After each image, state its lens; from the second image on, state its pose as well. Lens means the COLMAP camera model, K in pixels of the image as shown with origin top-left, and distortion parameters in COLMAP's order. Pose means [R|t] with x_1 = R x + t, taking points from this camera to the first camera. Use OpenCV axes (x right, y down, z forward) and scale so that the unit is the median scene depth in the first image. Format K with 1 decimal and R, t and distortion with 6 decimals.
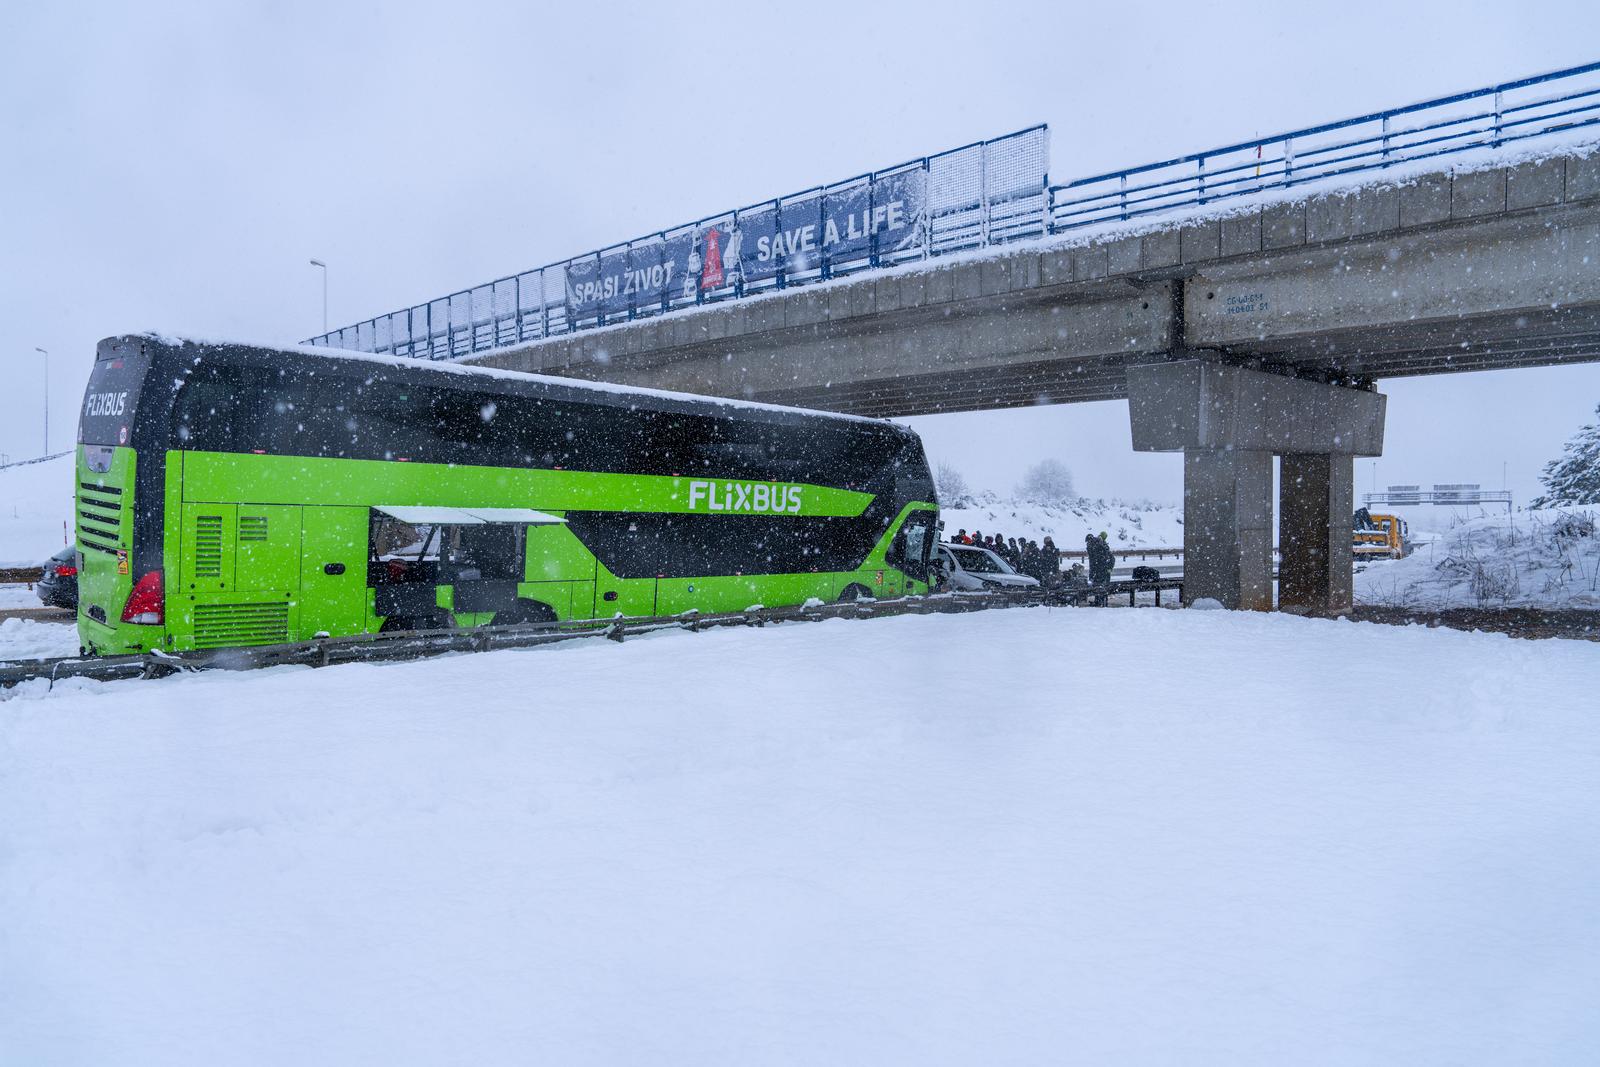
lens RADIAL K [[1173.0, 0, 800.0], [0, 1173.0, 533.5], [0, 0, 1]] dist [-0.000509, -0.000168]
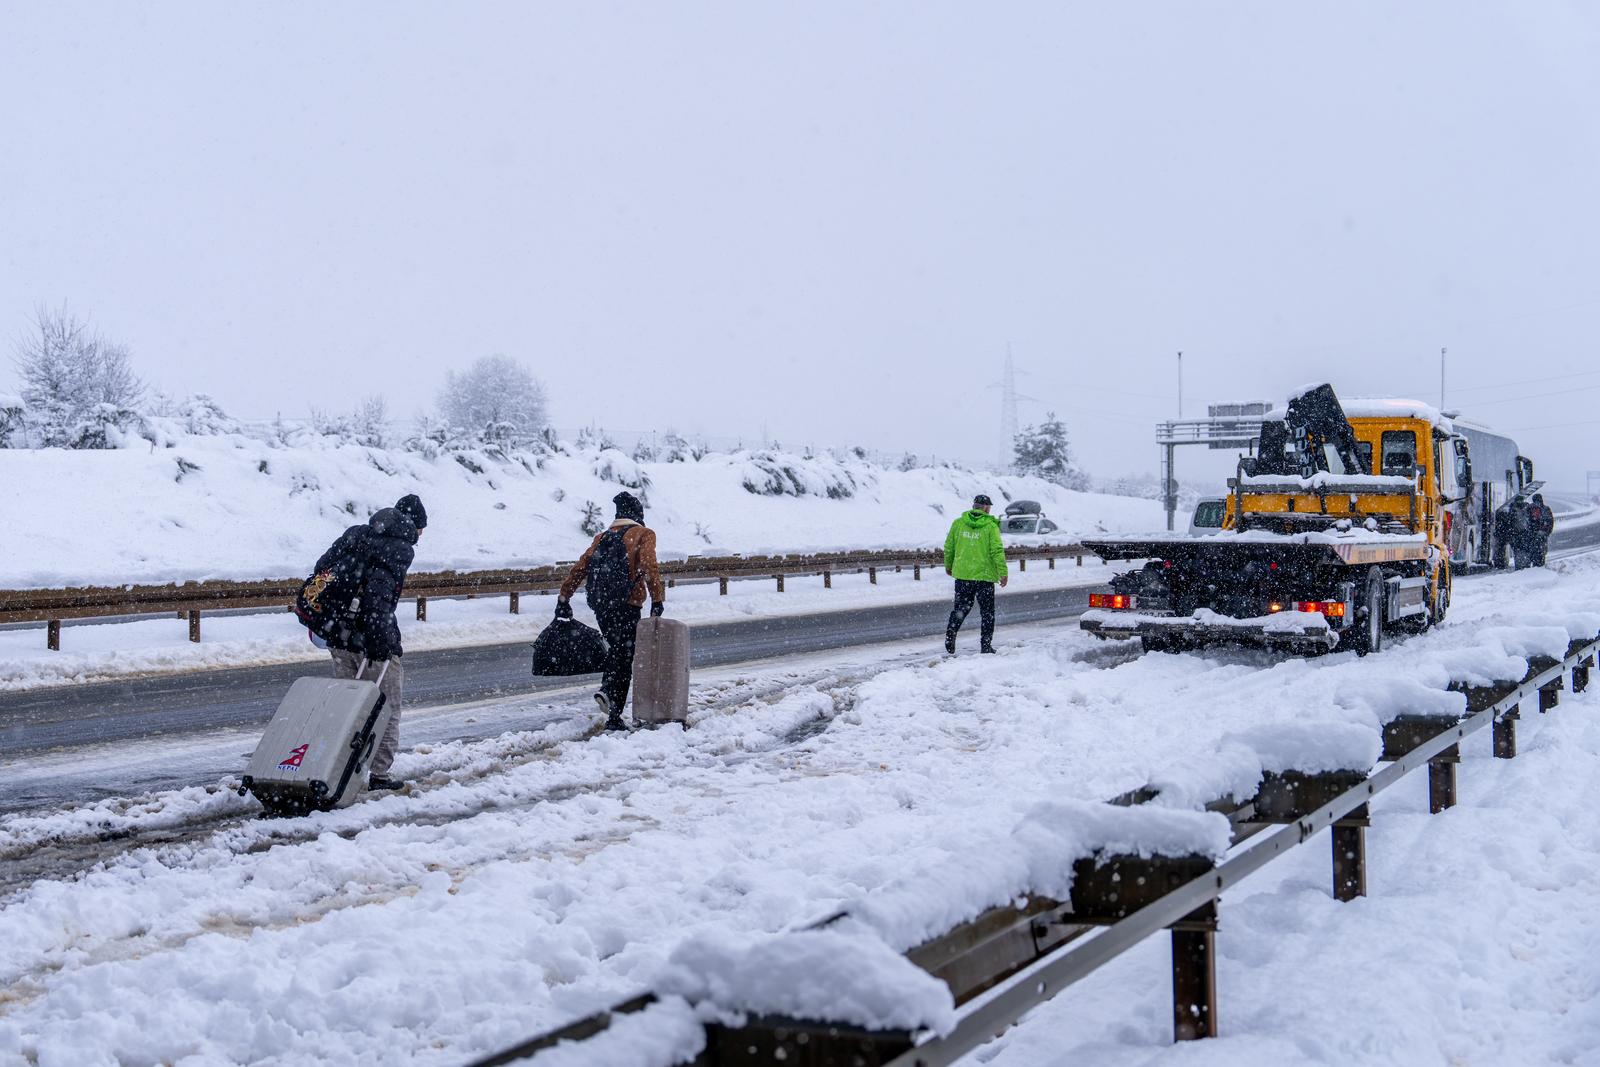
lens RADIAL K [[1940.5, 0, 800.0], [0, 1940.5, 533.5], [0, 0, 1]] dist [0.000313, 0.000214]
pose [[0.954725, -0.017088, 0.297000, 0.153230], [0.017024, 0.999851, 0.002800, 0.004219], [-0.297004, 0.002383, 0.954873, 0.392961]]
